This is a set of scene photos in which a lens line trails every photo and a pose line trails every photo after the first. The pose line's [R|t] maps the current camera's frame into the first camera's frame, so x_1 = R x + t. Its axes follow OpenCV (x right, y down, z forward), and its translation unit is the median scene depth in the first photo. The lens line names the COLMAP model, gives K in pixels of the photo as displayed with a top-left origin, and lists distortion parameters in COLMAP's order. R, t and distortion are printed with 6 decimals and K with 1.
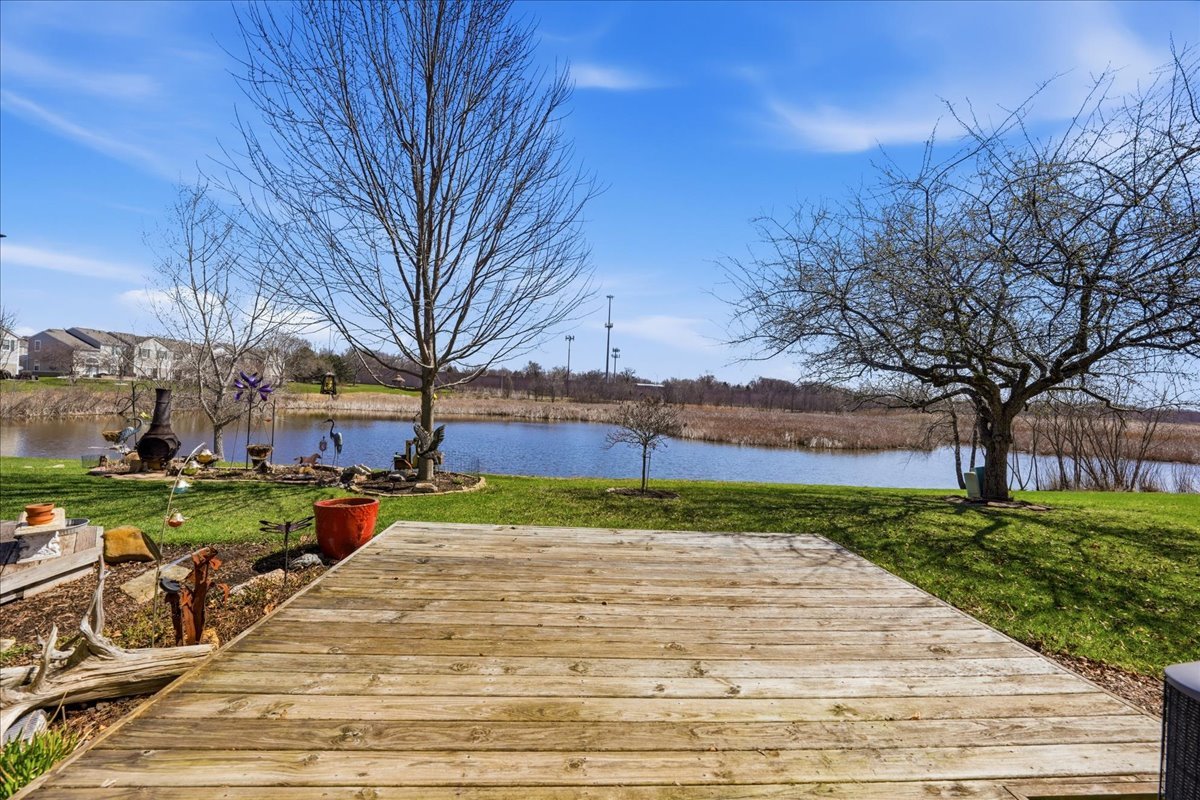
lens RADIAL K [[432.5, 0, 600.0], [0, 432.5, 400.0], [0, 0, 1]] dist [-0.027296, 0.000032]
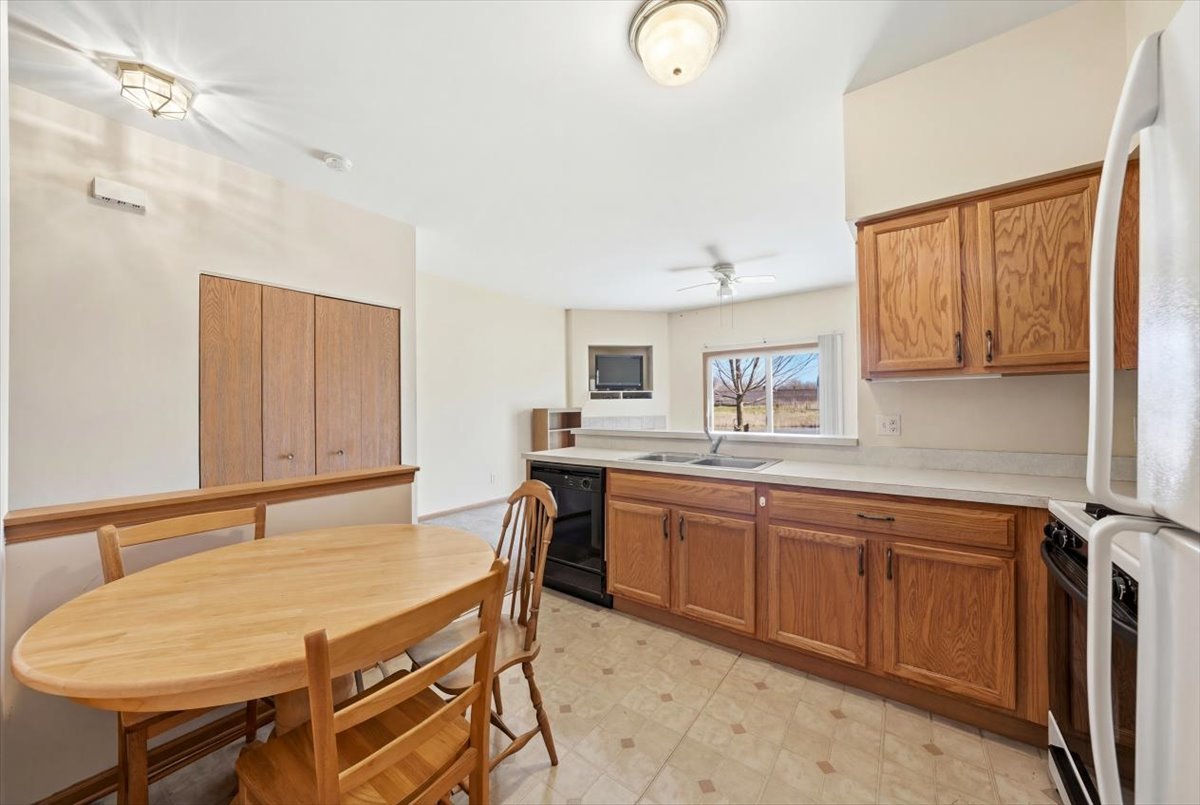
lens RADIAL K [[438.0, 0, 604.0], [0, 438.0, 398.1], [0, 0, 1]] dist [-0.001271, -0.000132]
pose [[0.769985, -0.063428, -0.634901, 0.099666], [0.039605, 0.997879, -0.051658, 0.006043], [0.636832, 0.014631, 0.770864, -0.237049]]
